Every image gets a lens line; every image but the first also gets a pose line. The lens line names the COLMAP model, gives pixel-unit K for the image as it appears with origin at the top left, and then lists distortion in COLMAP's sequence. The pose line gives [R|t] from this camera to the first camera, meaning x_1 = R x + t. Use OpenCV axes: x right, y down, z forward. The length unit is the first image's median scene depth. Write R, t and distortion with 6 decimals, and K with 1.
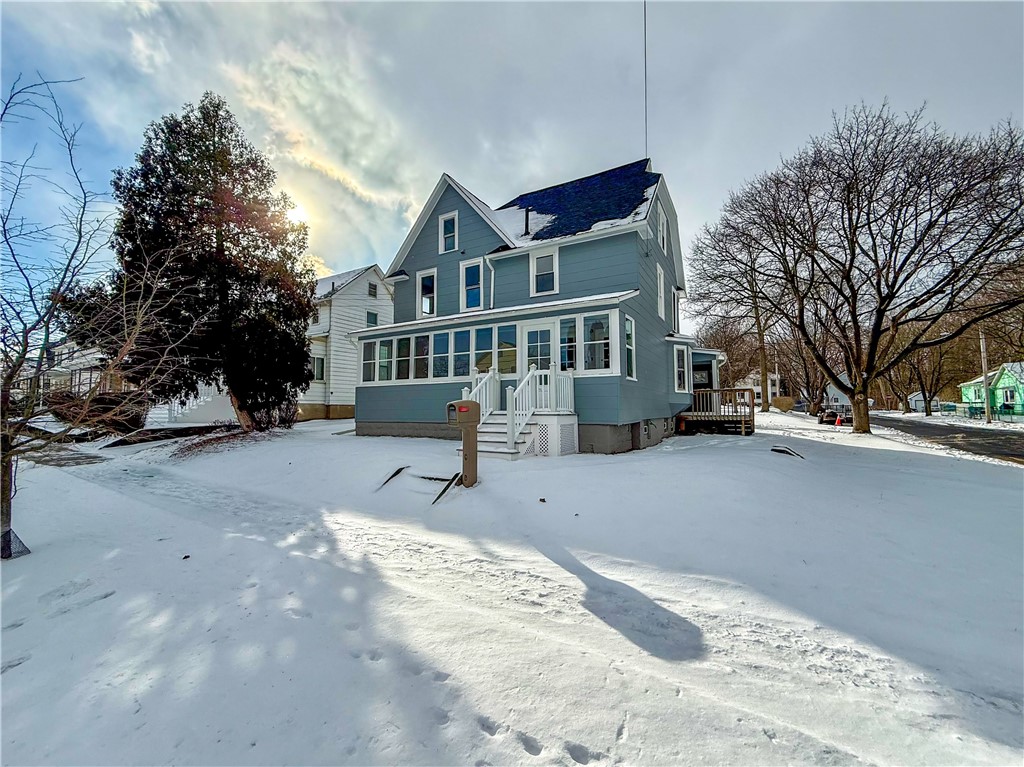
lens RADIAL K [[418.1, 0, 509.7], [0, 418.1, 384.1], [0, 0, 1]] dist [-0.001677, -0.000171]
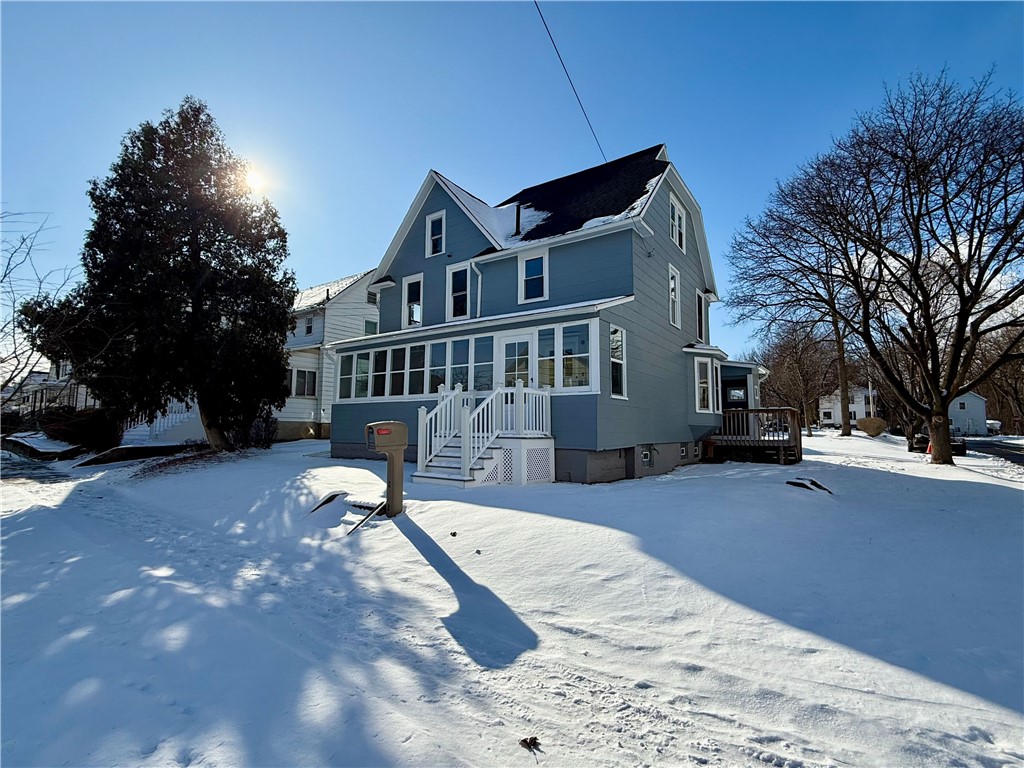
lens RADIAL K [[482.4, 0, 519.3], [0, 482.4, 386.0], [0, 0, 1]] dist [-0.019631, 0.013684]
pose [[0.996399, 0.002148, -0.084757, 0.133209], [-0.004600, 0.999576, -0.028750, -0.005156], [0.084659, 0.029037, 0.995987, -0.014089]]
